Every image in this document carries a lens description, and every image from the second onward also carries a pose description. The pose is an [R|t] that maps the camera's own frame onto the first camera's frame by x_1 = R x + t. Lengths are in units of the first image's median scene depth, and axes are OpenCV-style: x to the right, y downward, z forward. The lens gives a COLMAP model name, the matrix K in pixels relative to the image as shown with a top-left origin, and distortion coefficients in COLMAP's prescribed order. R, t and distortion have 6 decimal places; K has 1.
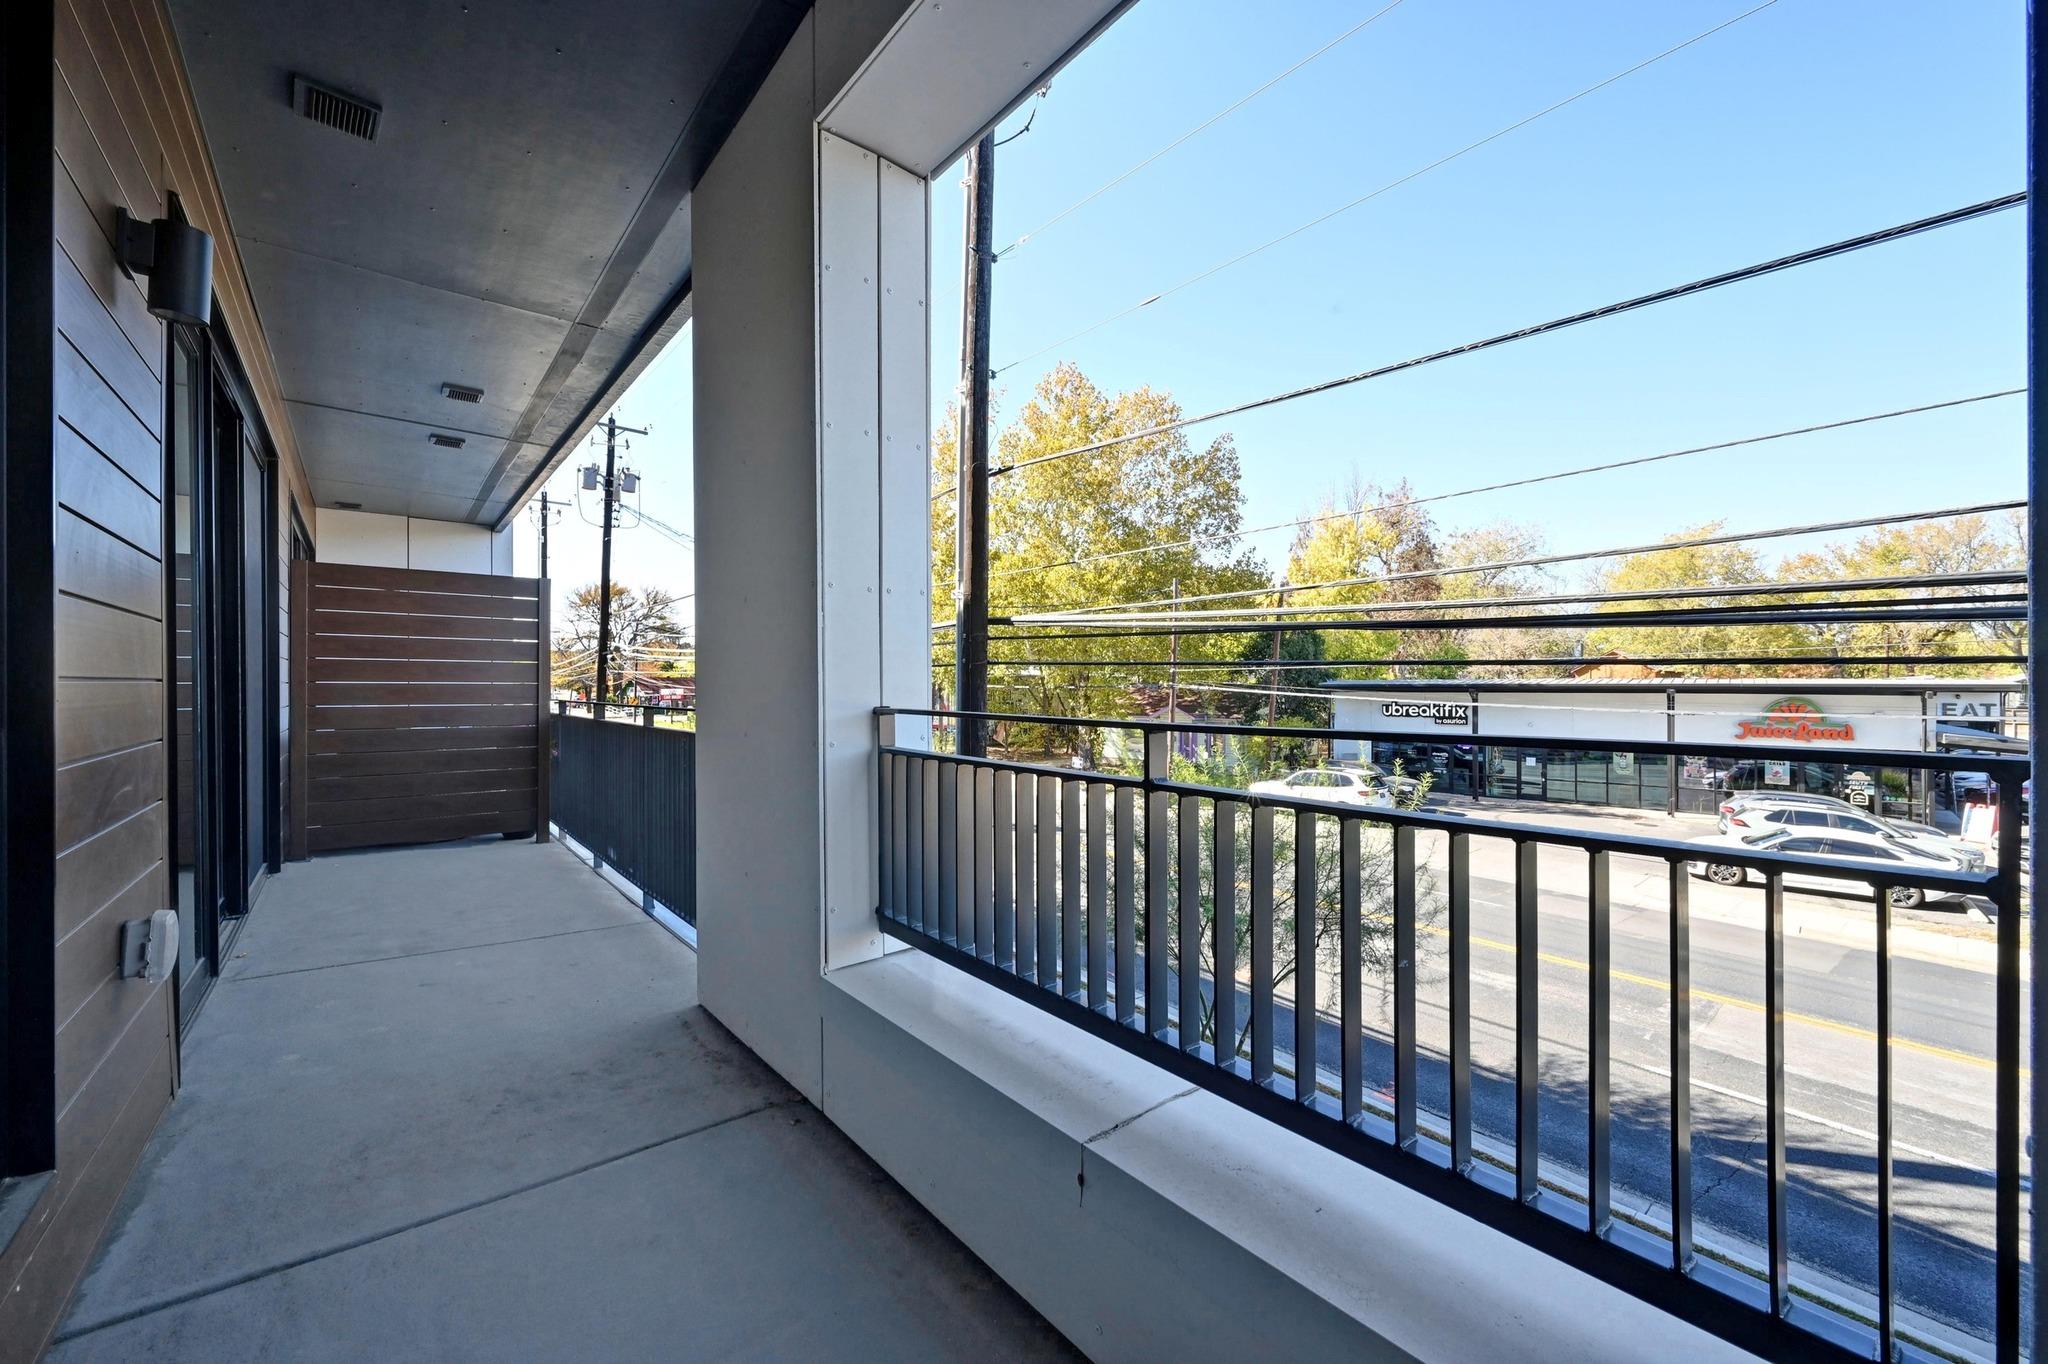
lens RADIAL K [[817.4, 0, 1024.0], [0, 817.4, 682.0], [0, 0, 1]] dist [-0.000667, 0.000187]
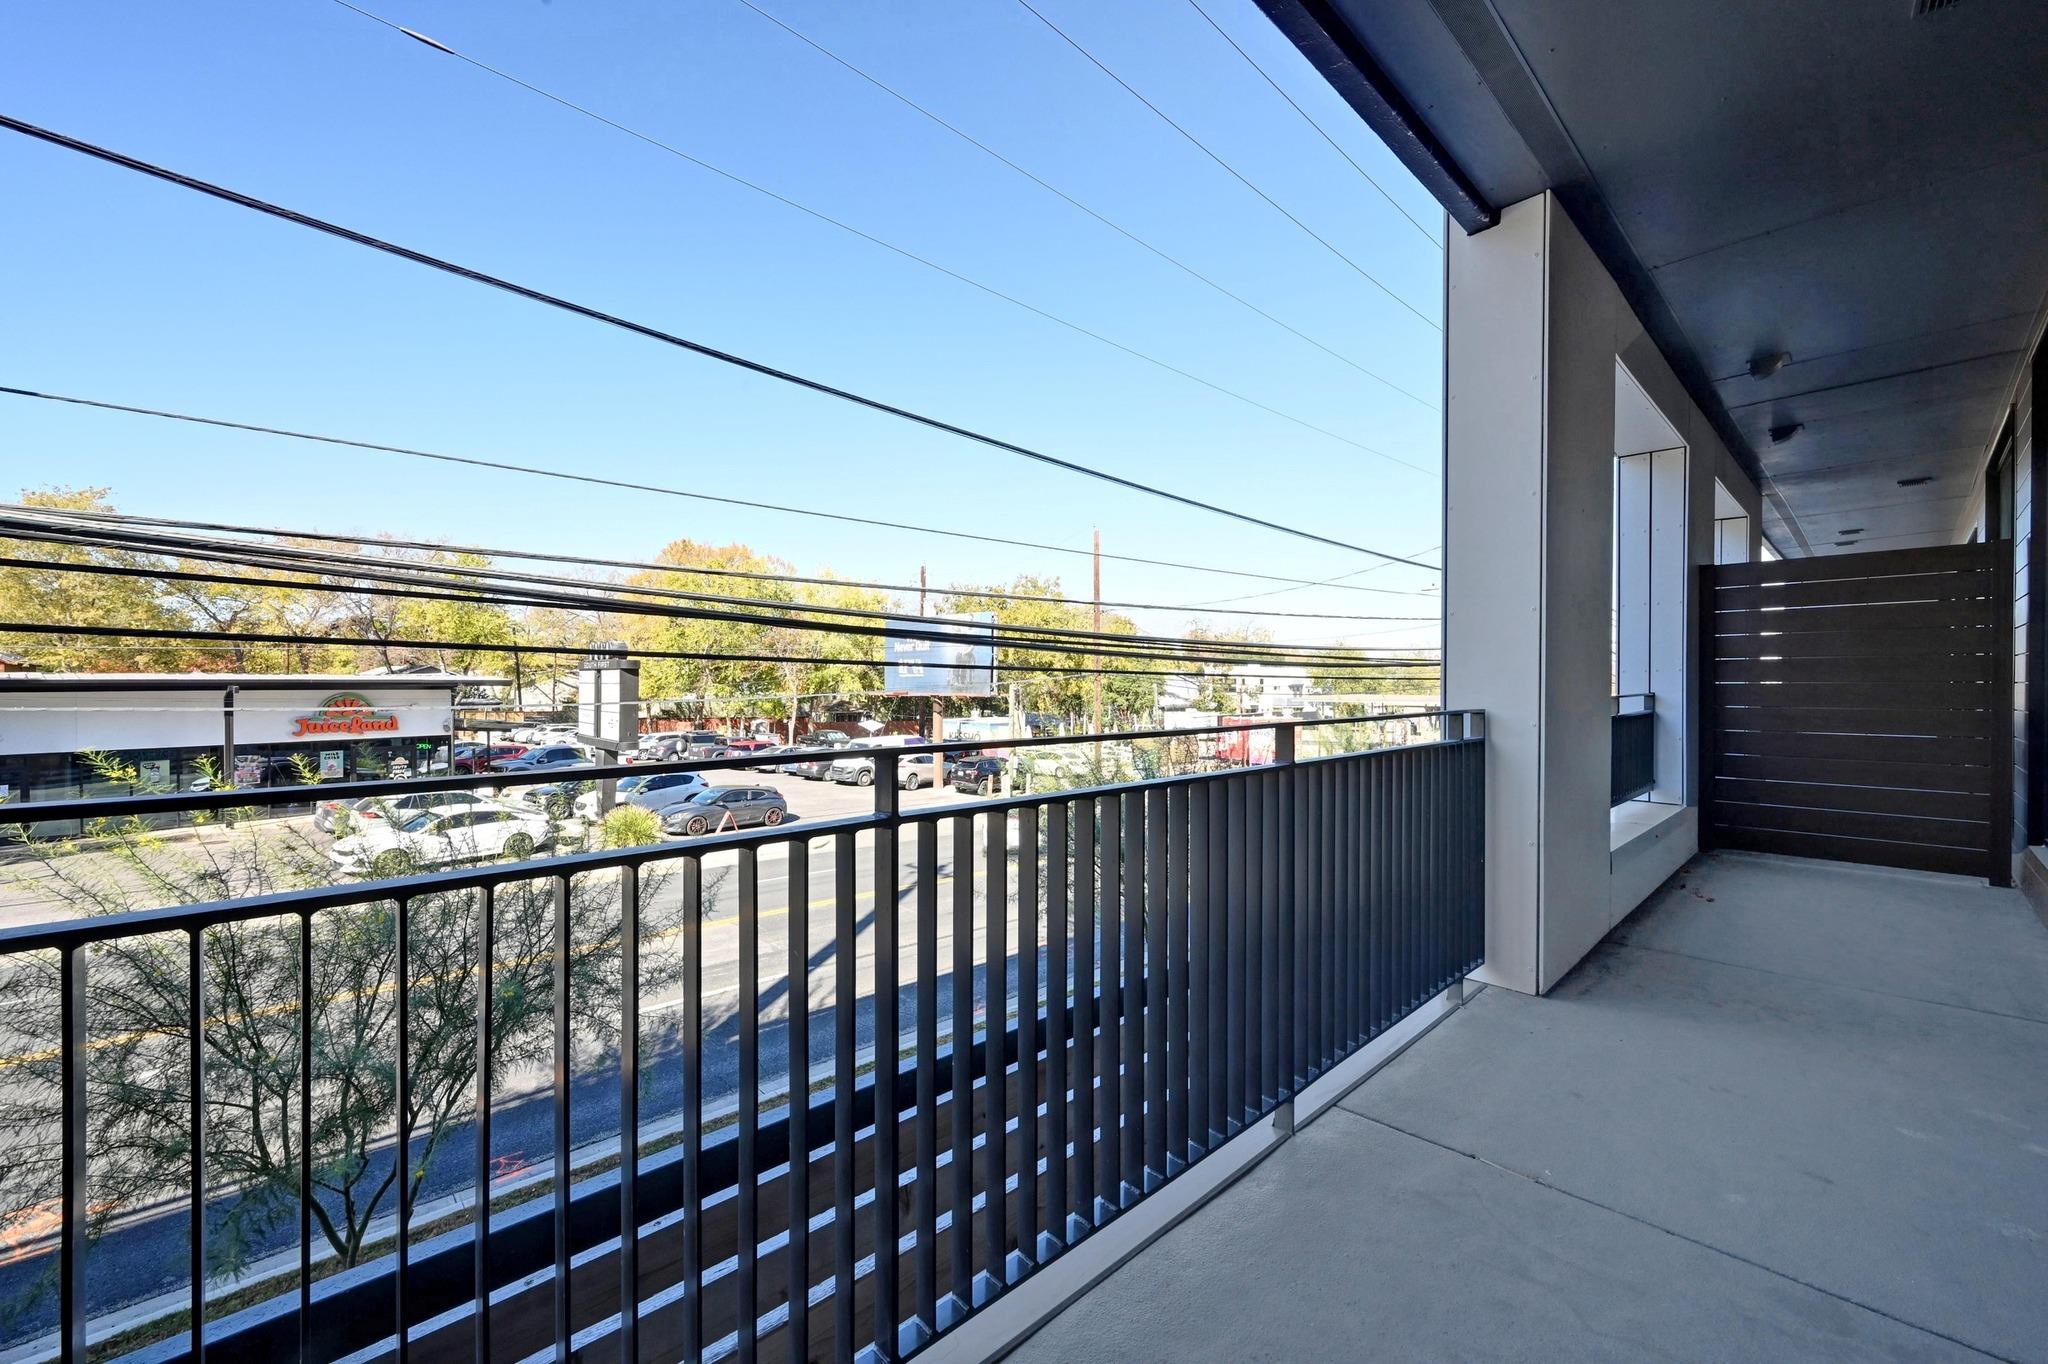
lens RADIAL K [[810.6, 0, 1034.3], [0, 810.6, 681.8], [0, 0, 1]] dist [0.002091, 0.000030]
pose [[-0.074975, -0.002417, 0.997183, -0.162708], [-0.002646, 0.999994, 0.002225, 0.000306], [-0.997182, -0.002472, -0.074980, 0.205174]]
